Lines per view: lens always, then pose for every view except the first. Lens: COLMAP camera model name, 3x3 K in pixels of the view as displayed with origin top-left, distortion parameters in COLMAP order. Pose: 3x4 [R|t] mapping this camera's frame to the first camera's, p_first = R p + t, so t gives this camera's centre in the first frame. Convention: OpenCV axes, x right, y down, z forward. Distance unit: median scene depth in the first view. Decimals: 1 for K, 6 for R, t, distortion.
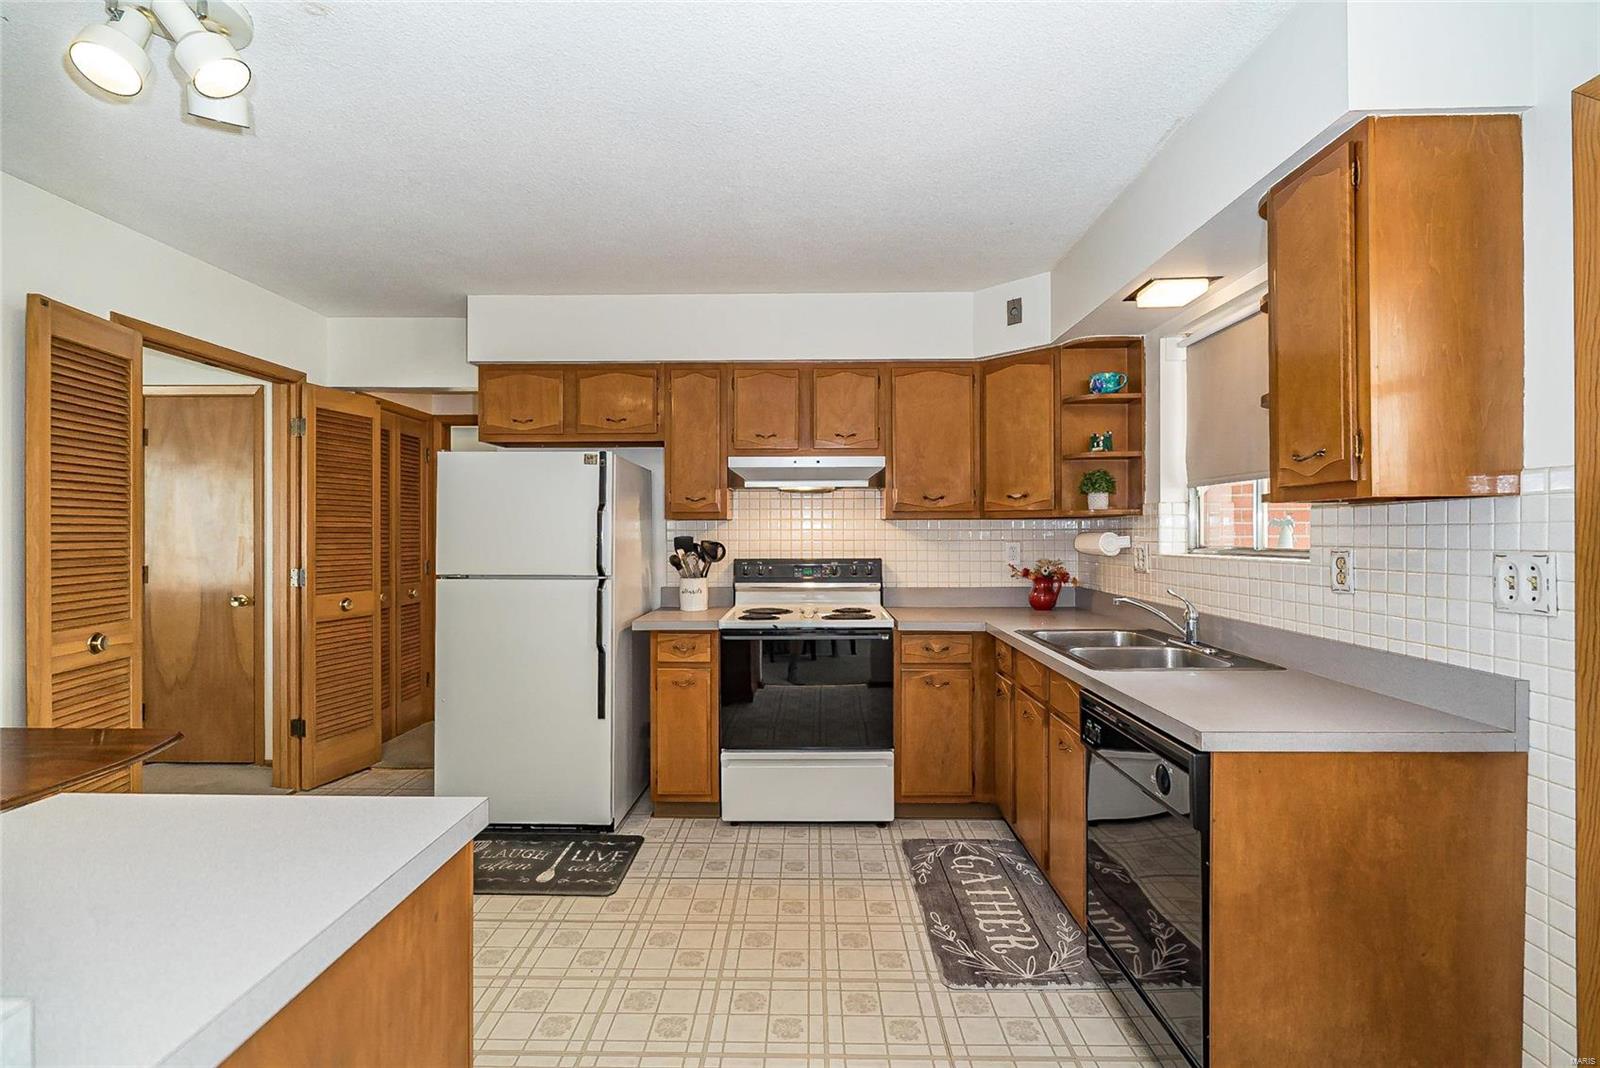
lens RADIAL K [[721.3, 0, 802.8], [0, 721.3, 533.8], [0, 0, 1]] dist [-0.000436, 0.000393]
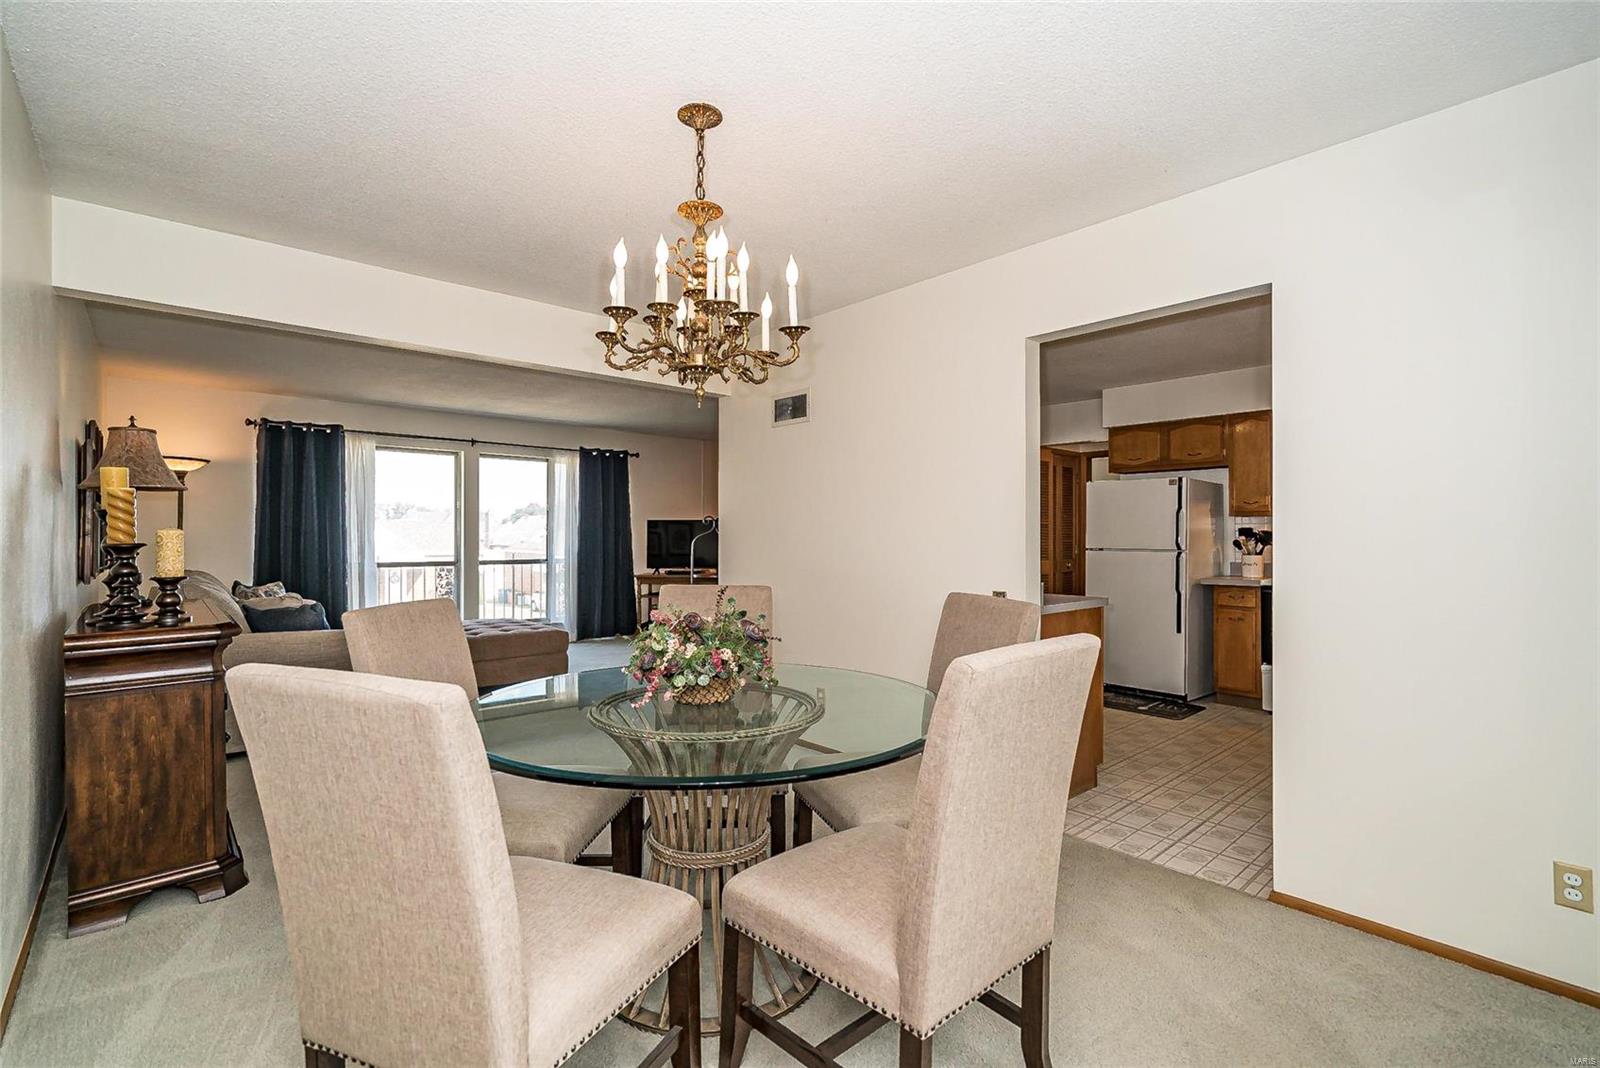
lens RADIAL K [[718.6, 0, 791.2], [0, 718.6, 533.8], [0, 0, 1]] dist [-0.008103, 0.001197]
pose [[0.664509, 0.001090, -0.747280, 0.373365], [-0.002329, 0.999997, -0.000612, 0.023007], [0.747277, 0.002147, 0.664509, -0.804697]]
